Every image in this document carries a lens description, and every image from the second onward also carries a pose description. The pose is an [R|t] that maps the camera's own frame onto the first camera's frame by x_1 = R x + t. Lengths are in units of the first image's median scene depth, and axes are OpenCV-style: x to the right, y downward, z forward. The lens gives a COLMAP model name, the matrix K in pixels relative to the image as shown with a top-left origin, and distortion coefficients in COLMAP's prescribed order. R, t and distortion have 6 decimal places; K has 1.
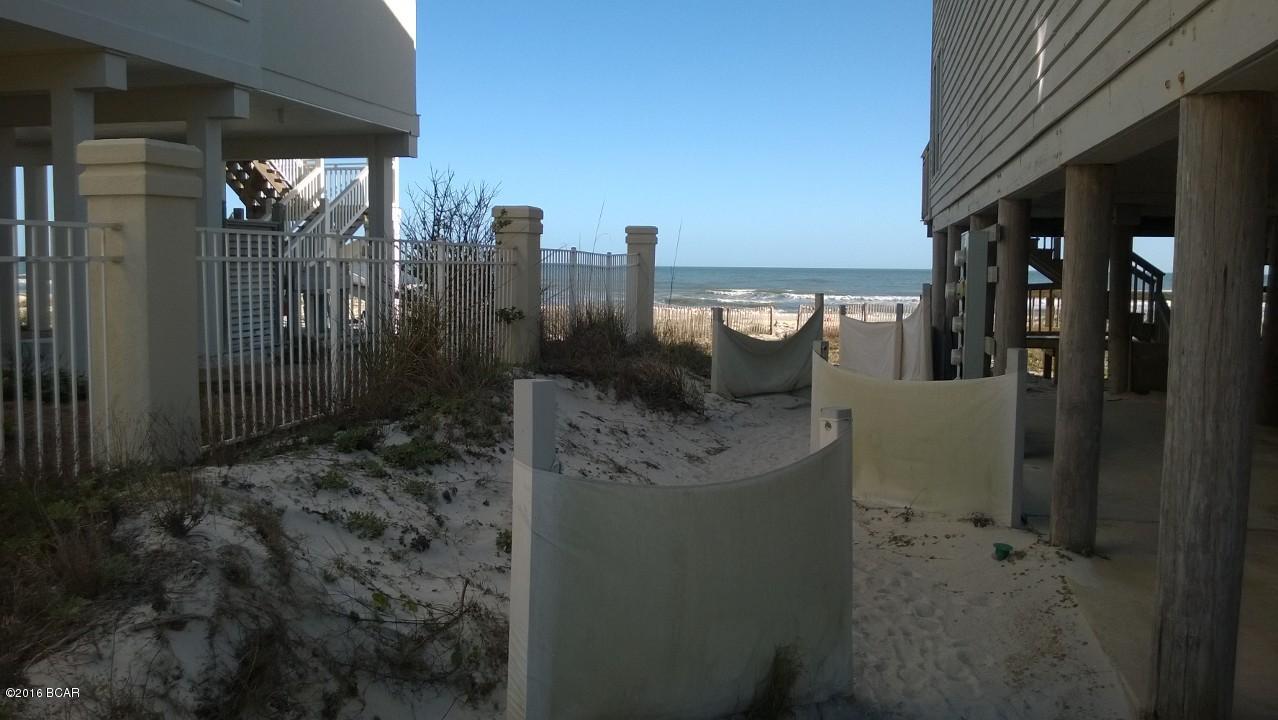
lens RADIAL K [[987.3, 0, 639.0], [0, 987.3, 360.0], [0, 0, 1]] dist [0.010707, 0.002994]
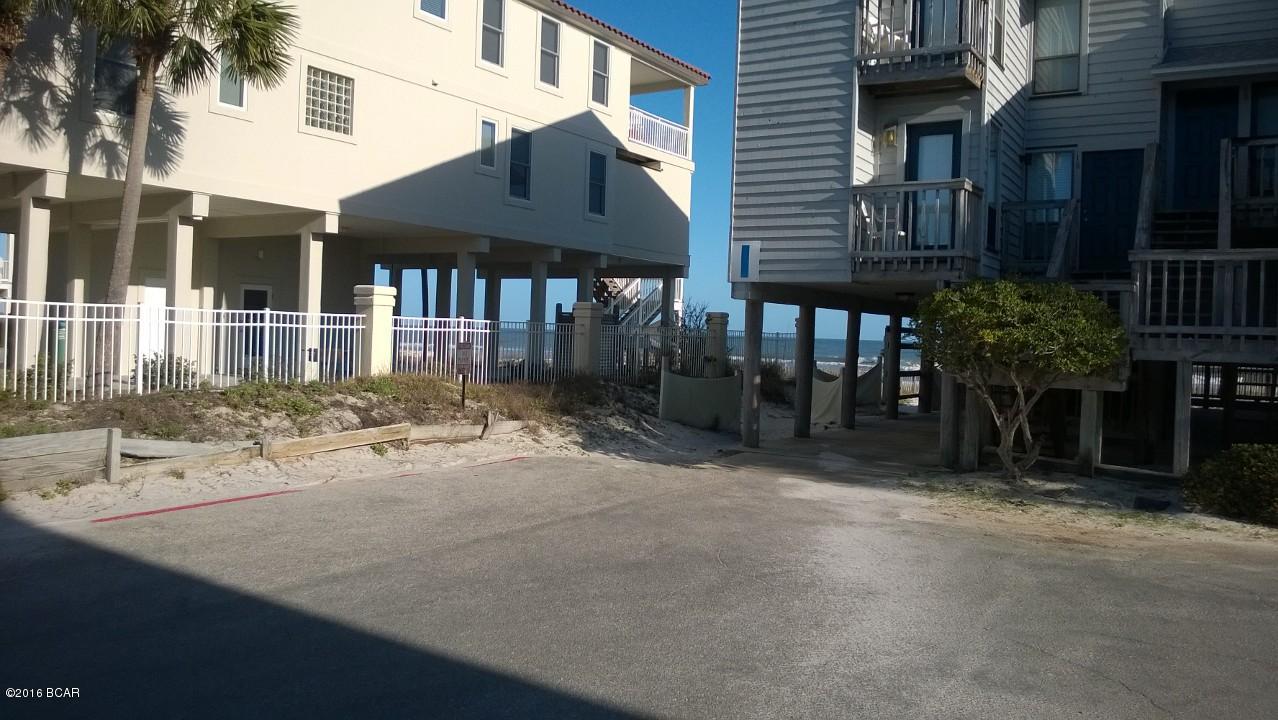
lens RADIAL K [[987.3, 0, 639.0], [0, 987.3, 360.0], [0, 0, 1]] dist [0.010707, 0.002994]
pose [[0.952037, 0.024126, -0.305031, 0.249459], [-0.046297, 0.996767, -0.065660, 0.070031], [0.302461, 0.076633, 0.950076, -0.751631]]
